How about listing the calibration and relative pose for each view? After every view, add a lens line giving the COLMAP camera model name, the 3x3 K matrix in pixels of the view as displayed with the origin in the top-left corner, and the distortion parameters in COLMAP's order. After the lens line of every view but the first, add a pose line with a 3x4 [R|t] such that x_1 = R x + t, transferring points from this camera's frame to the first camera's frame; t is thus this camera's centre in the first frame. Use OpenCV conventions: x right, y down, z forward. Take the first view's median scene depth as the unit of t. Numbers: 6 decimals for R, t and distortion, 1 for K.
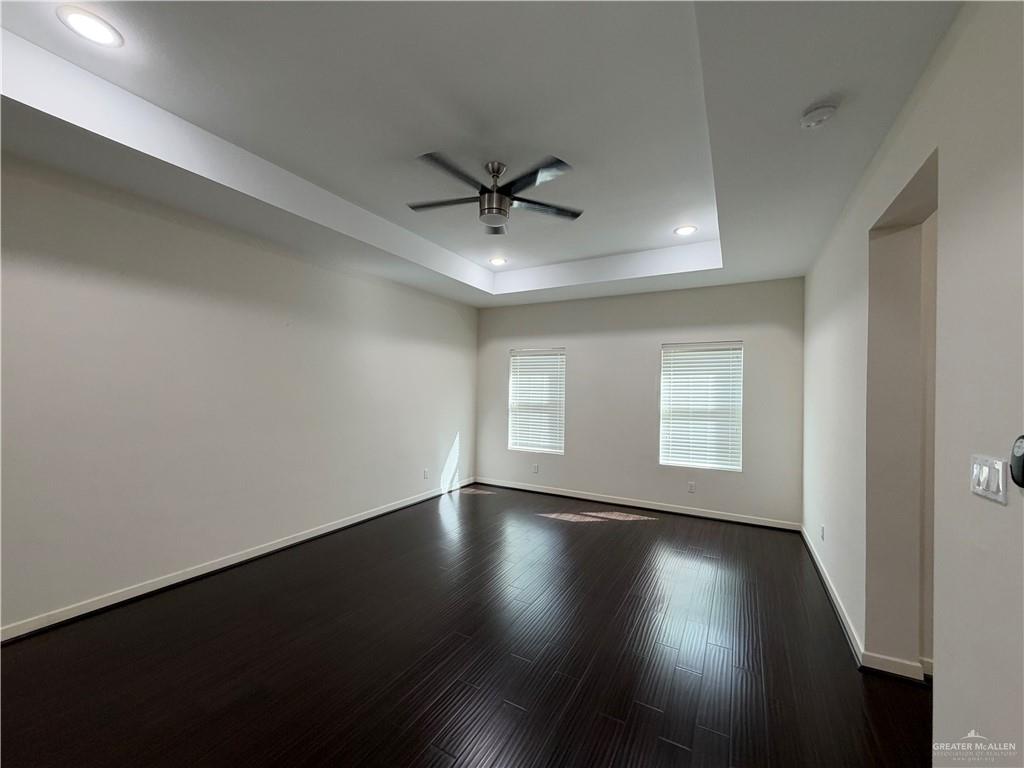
lens RADIAL K [[412.1, 0, 512.0], [0, 412.1, 384.0], [0, 0, 1]] dist [0.000145, 0.000045]
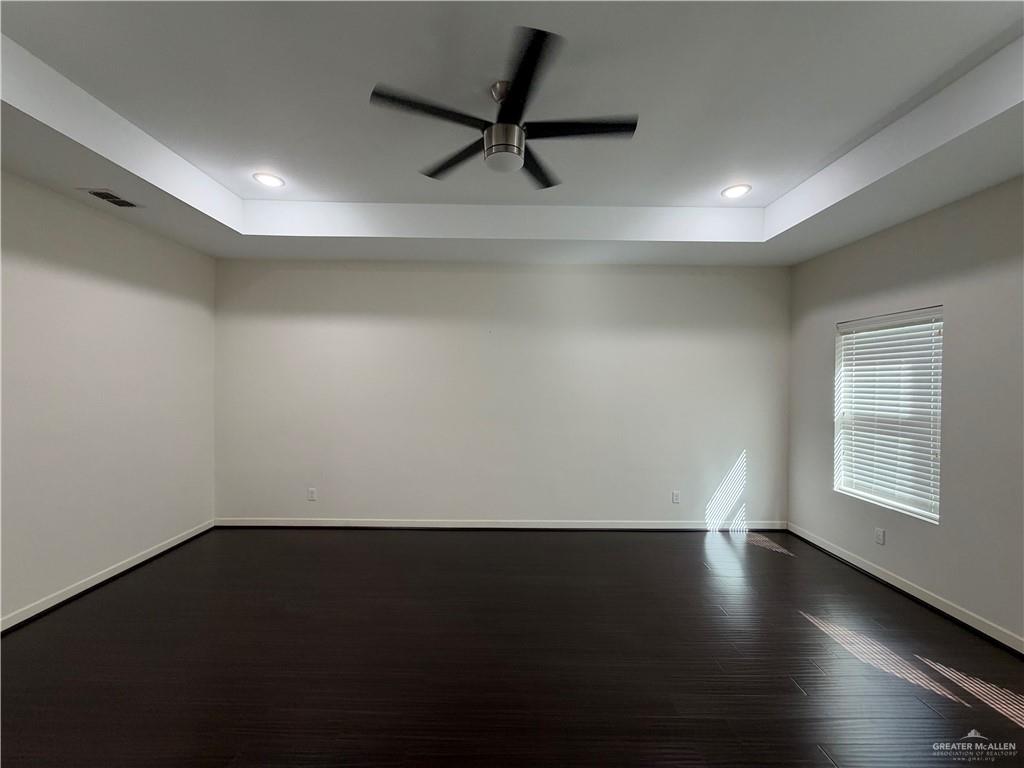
lens RADIAL K [[406.9, 0, 512.0], [0, 406.9, 384.0], [0, 0, 1]] dist [0.000159, 0.000185]
pose [[0.489595, -0.008125, -0.871912, 0.285727], [0.015058, 0.999886, -0.000862, -0.002436], [0.871820, -0.012707, 0.489662, 0.315699]]
